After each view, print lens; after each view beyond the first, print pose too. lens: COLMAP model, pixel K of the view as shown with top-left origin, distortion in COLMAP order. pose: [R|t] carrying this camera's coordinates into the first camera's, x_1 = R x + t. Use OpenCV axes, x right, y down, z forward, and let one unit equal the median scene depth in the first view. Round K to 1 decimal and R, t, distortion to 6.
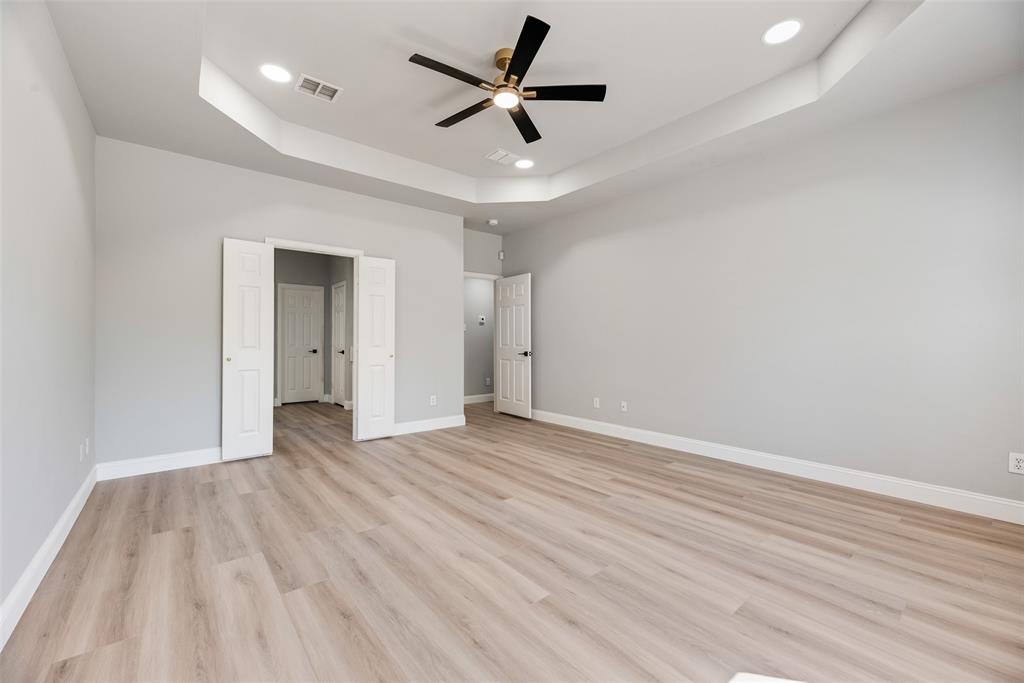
lens RADIAL K [[412.0, 0, 510.7], [0, 412.0, 341.2], [0, 0, 1]] dist [-0.000502, -0.000036]
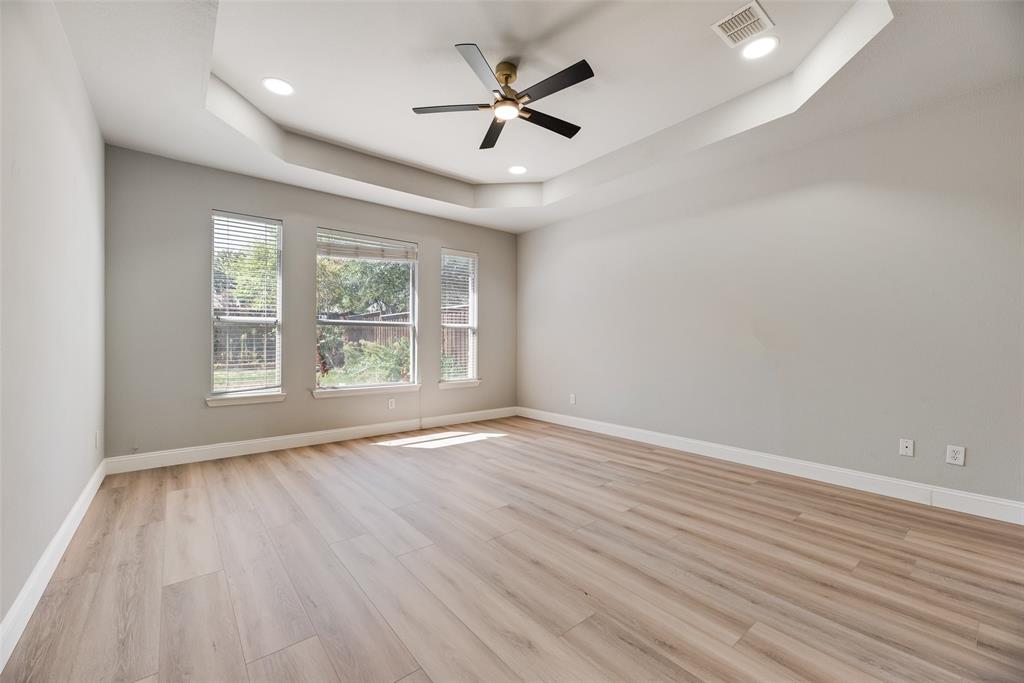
lens RADIAL K [[412.0, 0, 510.8], [0, 412.0, 341.2], [0, 0, 1]] dist [-0.000502, -0.000036]
pose [[-0.999995, -0.000168, 0.003040, -0.028944], [-0.000177, 0.999995, -0.003235, 0.000161], [-0.003040, -0.003235, -0.999990, 2.267268]]
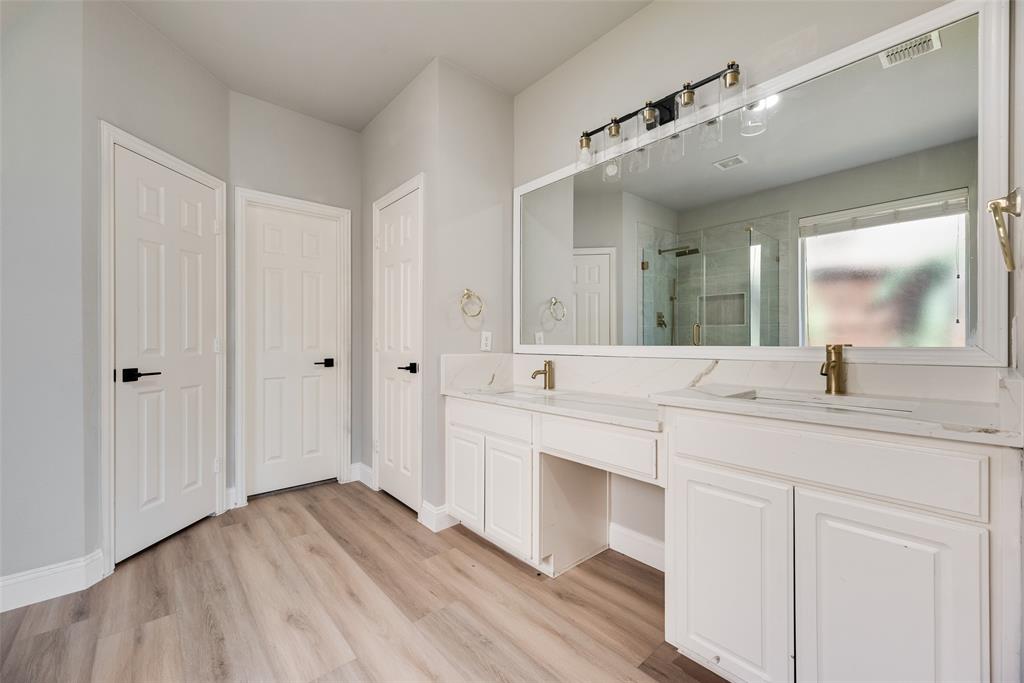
lens RADIAL K [[412.0, 0, 513.9], [0, 412.0, 342.2], [0, 0, 1]] dist [-0.000502, -0.000036]
pose [[0.999722, 0.000513, 0.023553, -0.077094], [-0.000581, 0.999996, 0.002851, 0.000591], [-0.023552, -0.002864, 0.999719, 0.148957]]
